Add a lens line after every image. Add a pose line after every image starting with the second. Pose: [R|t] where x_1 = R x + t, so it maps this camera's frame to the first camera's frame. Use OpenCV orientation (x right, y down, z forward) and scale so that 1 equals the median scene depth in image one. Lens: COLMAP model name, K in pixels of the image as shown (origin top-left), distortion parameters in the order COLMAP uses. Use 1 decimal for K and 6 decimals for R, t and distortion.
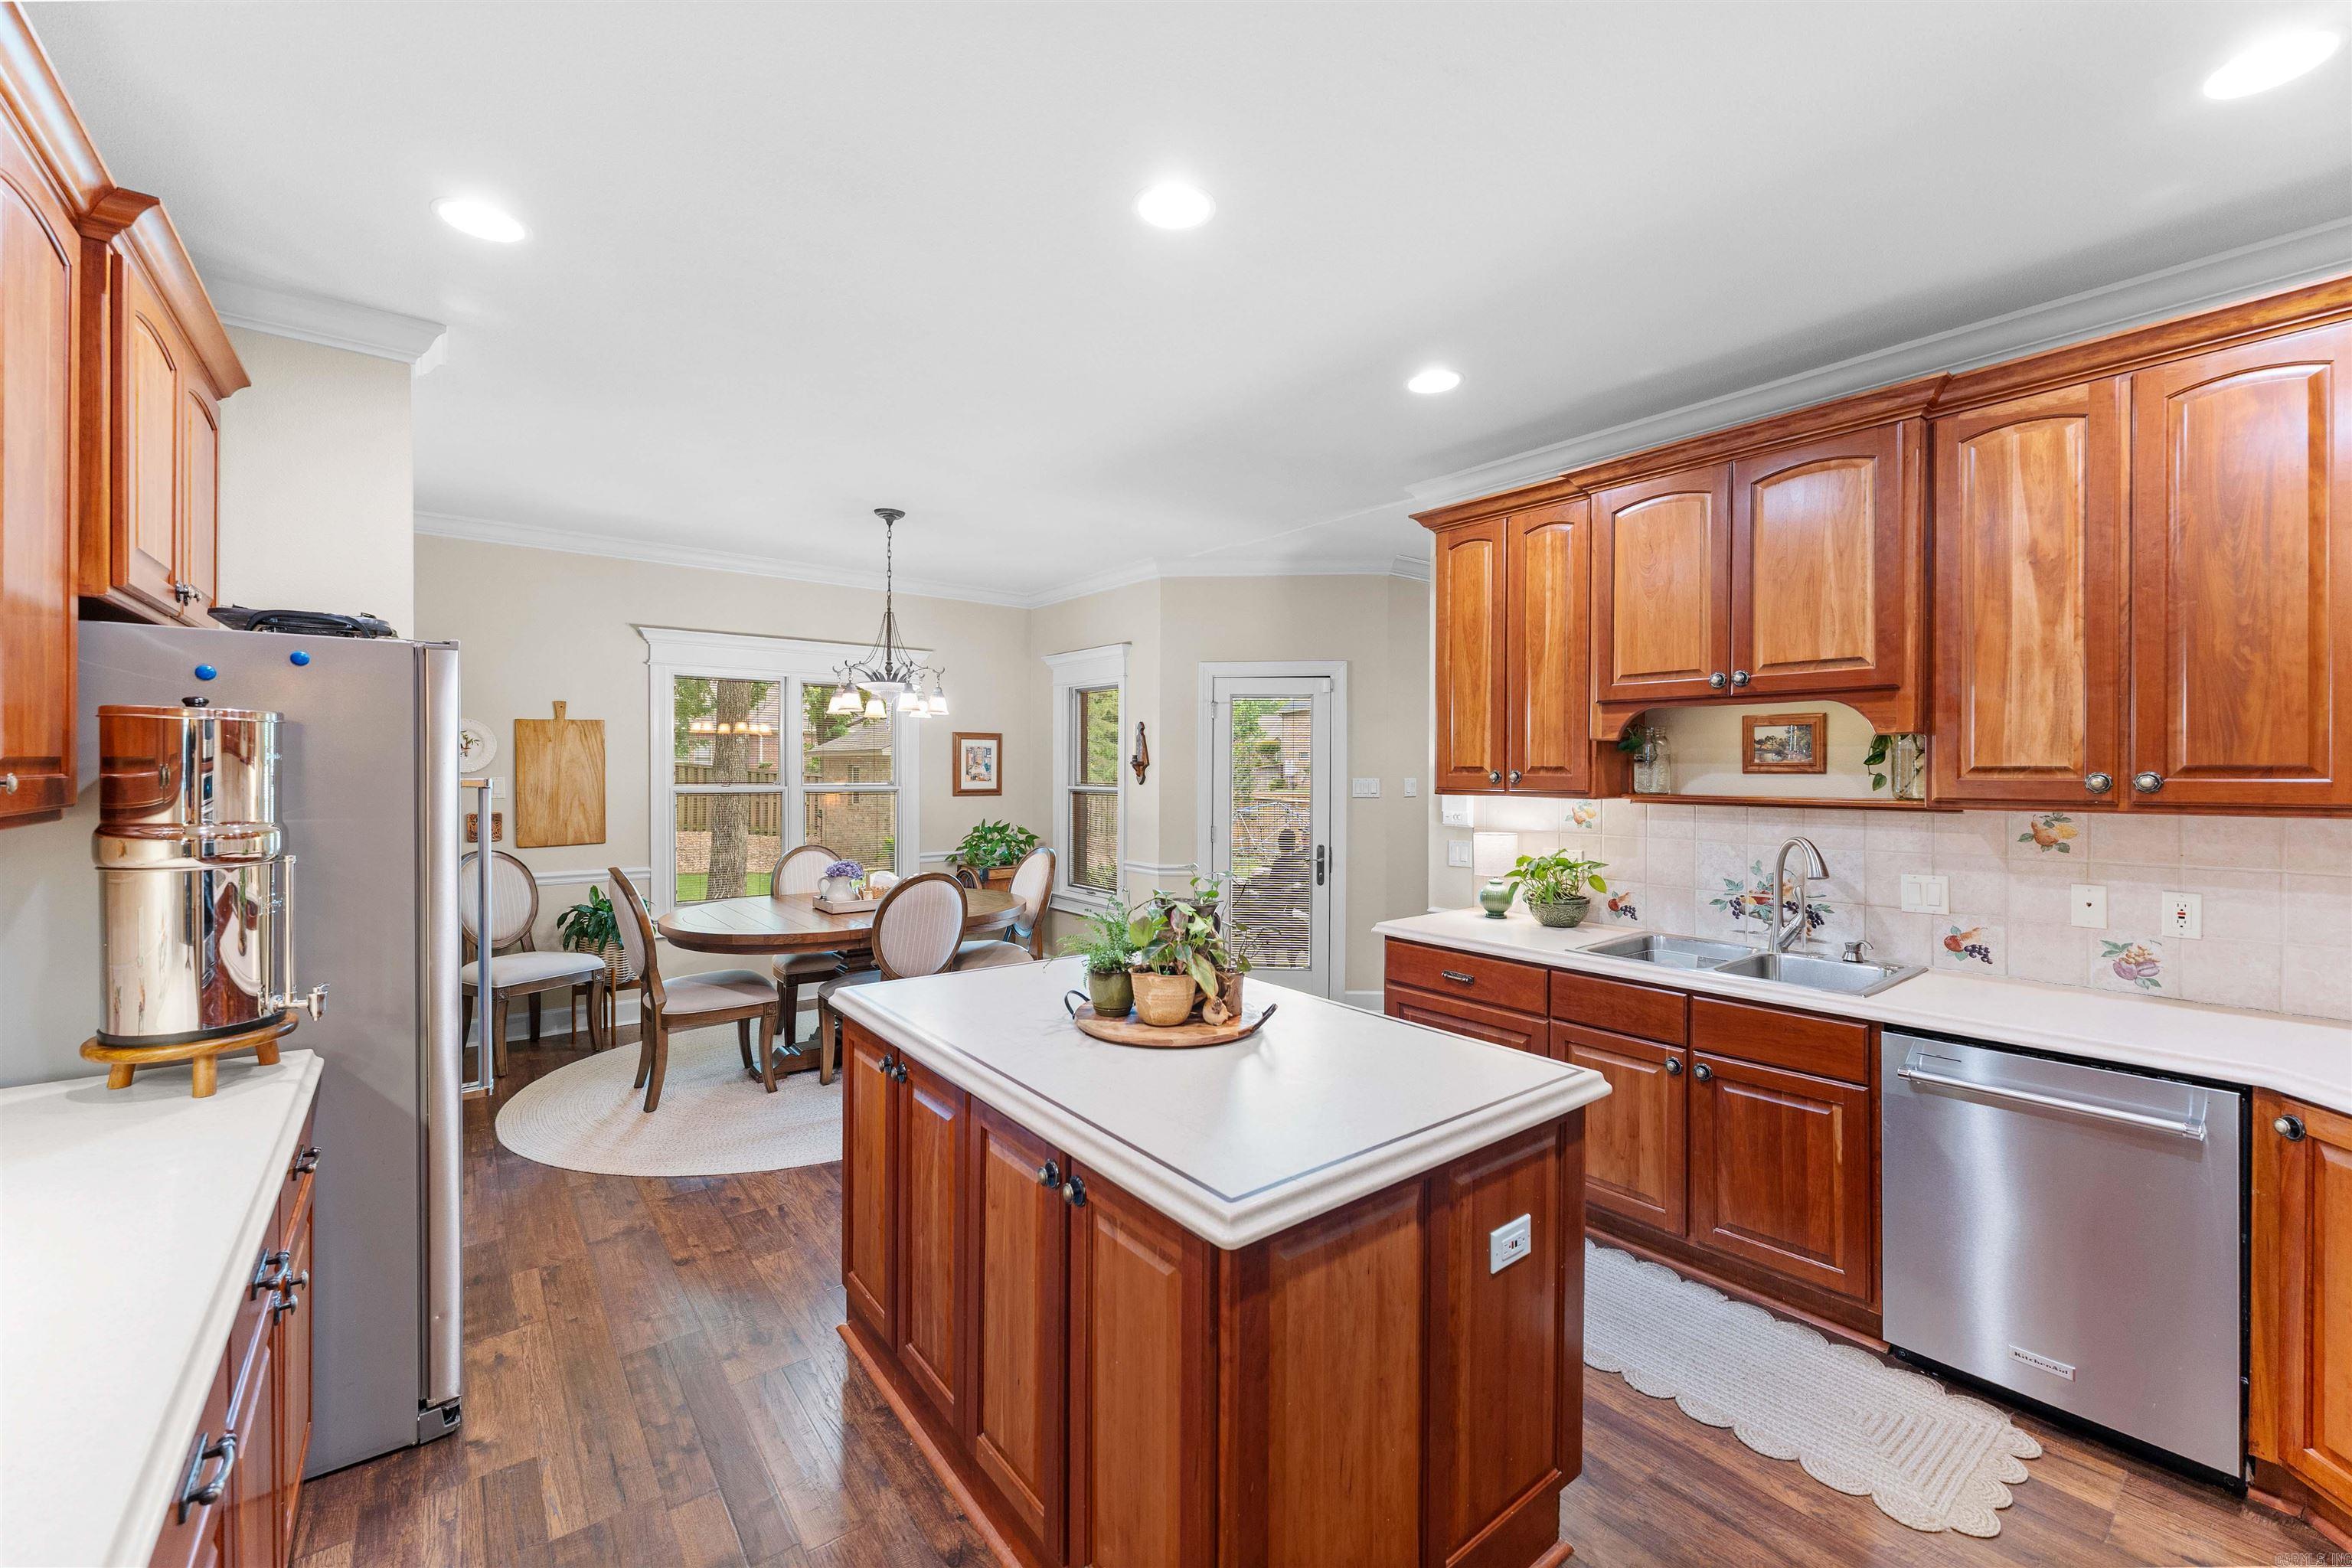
lens RADIAL K [[949.9, 0, 1174.3], [0, 949.9, 774.1], [0, 0, 1]] dist [-0.000210, -0.000035]
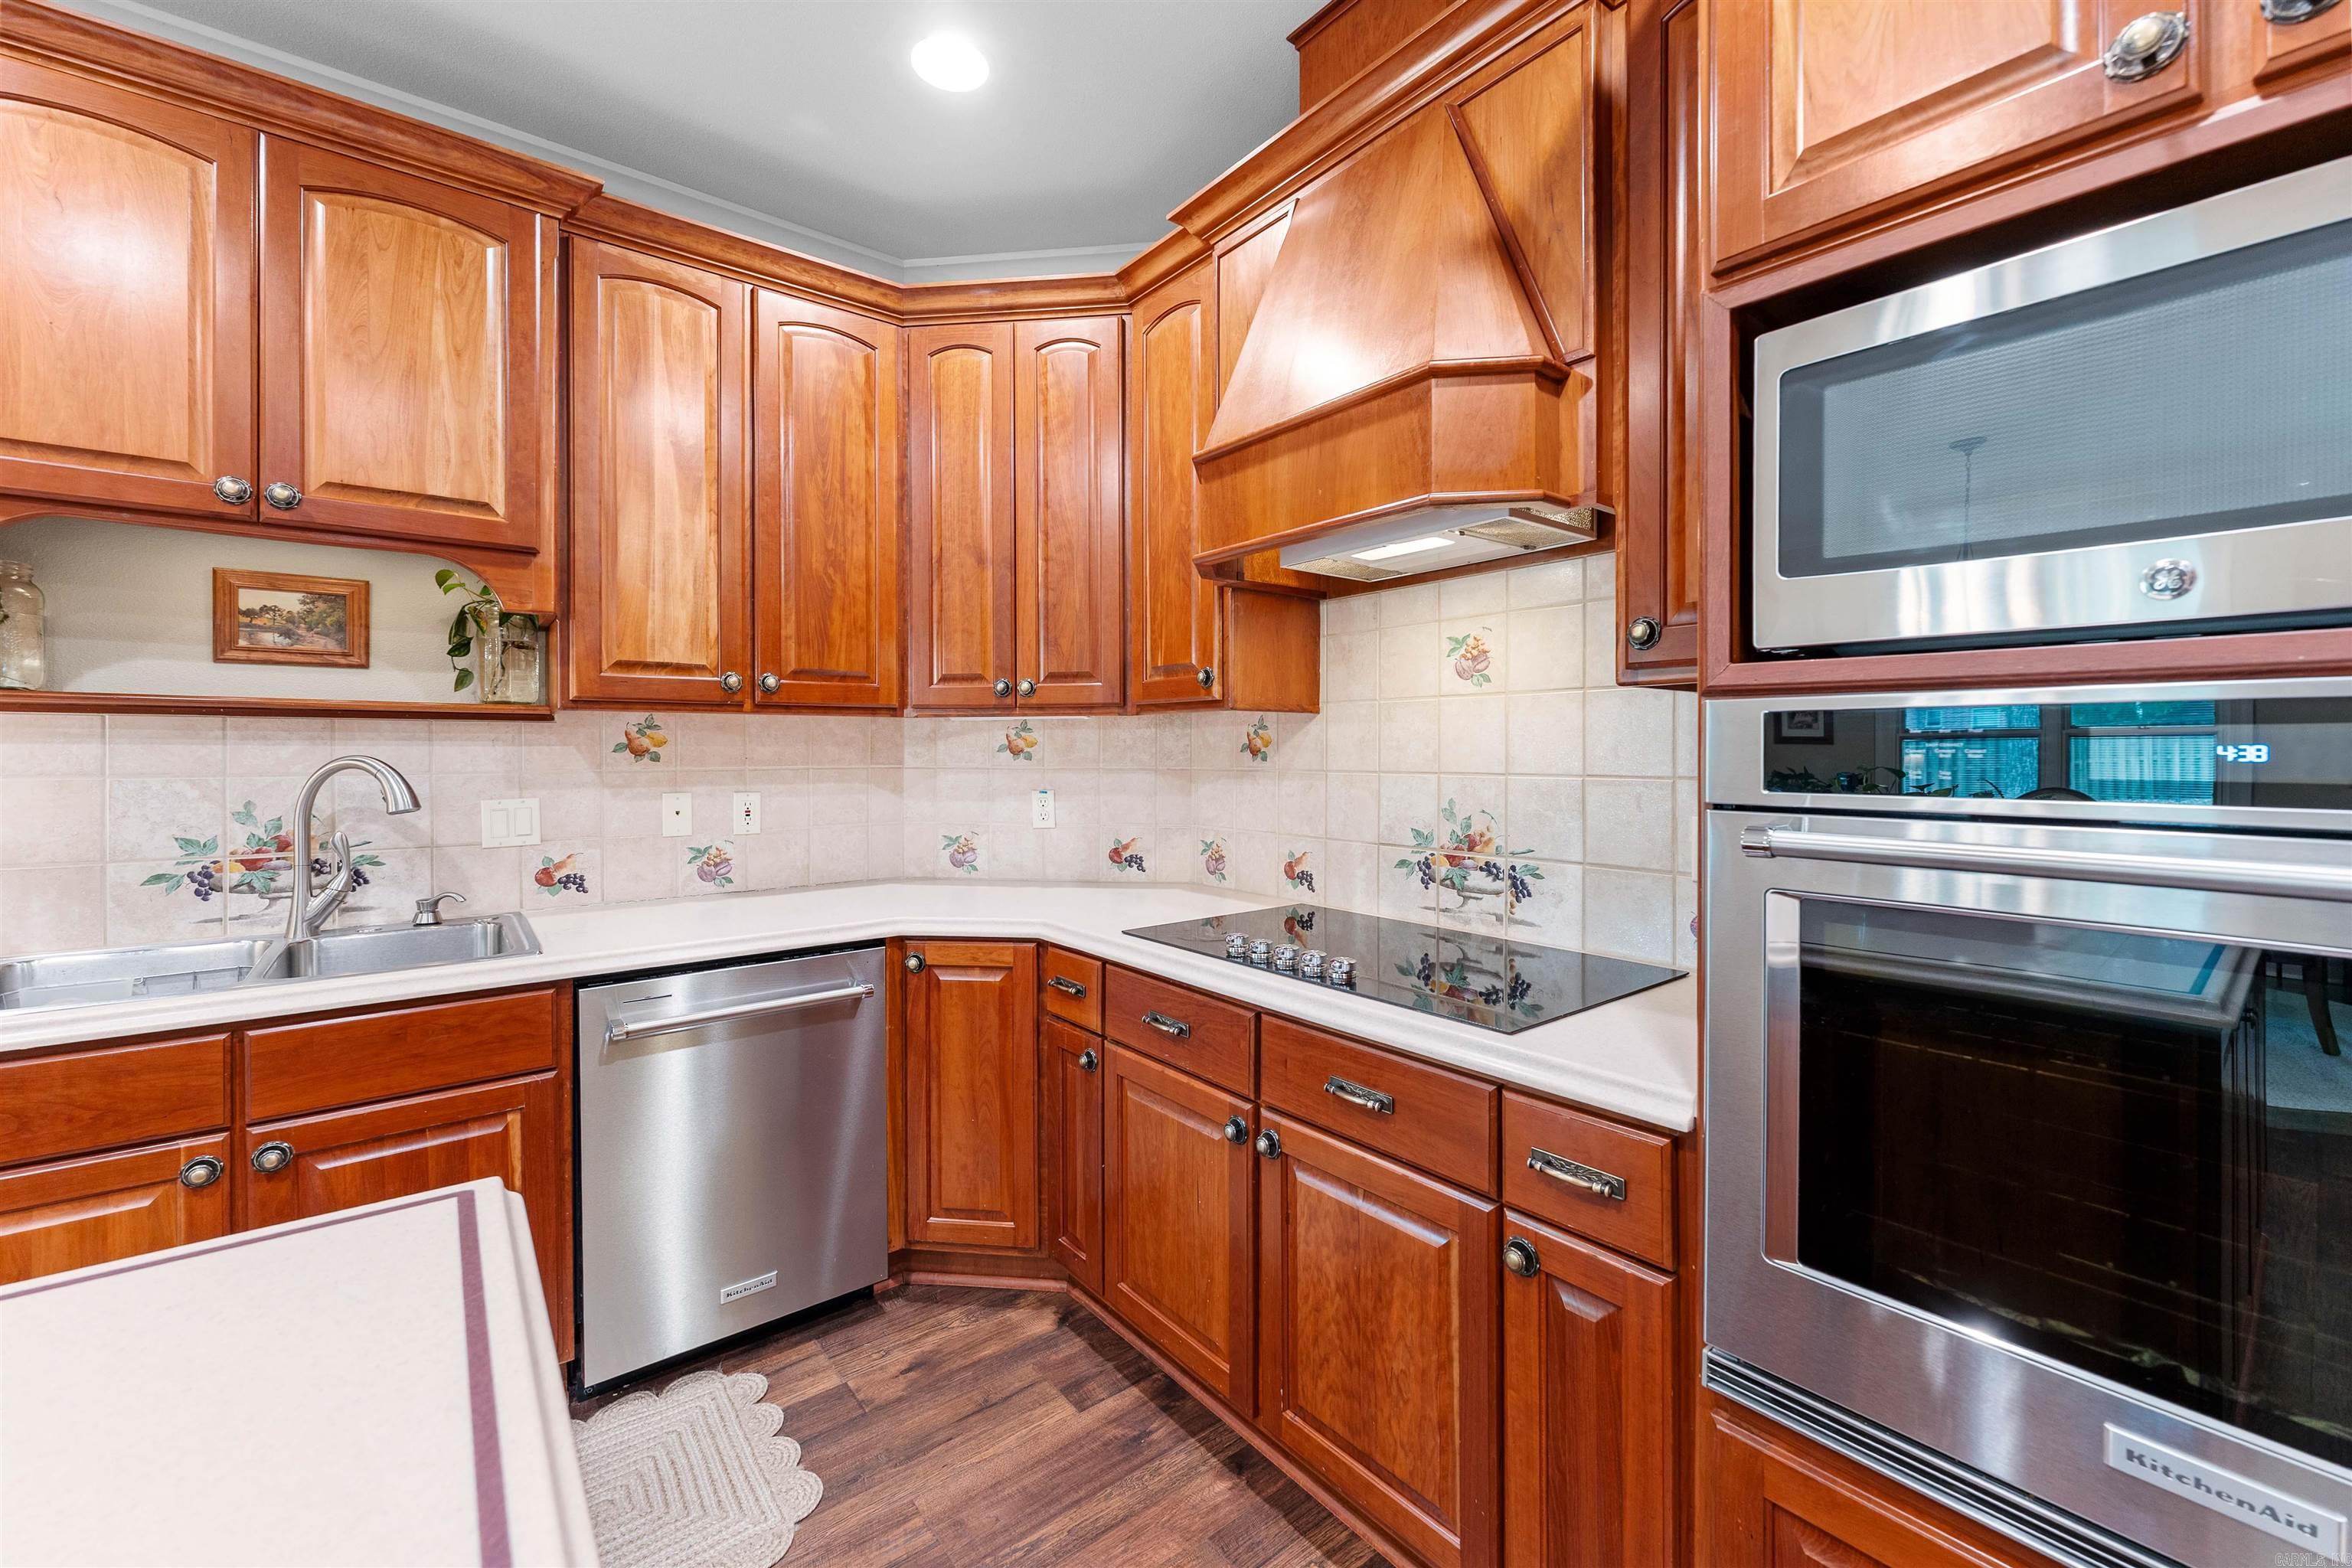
lens RADIAL K [[949.9, 0, 1179.4], [0, 949.9, 756.0], [0, 0, 1]] dist [-0.000210, -0.000035]
pose [[-0.014085, -0.006116, 0.999882, -0.026829], [0.002159, 0.999979, 0.006147, 0.071436], [-0.999898, 0.002245, -0.014071, 0.479848]]
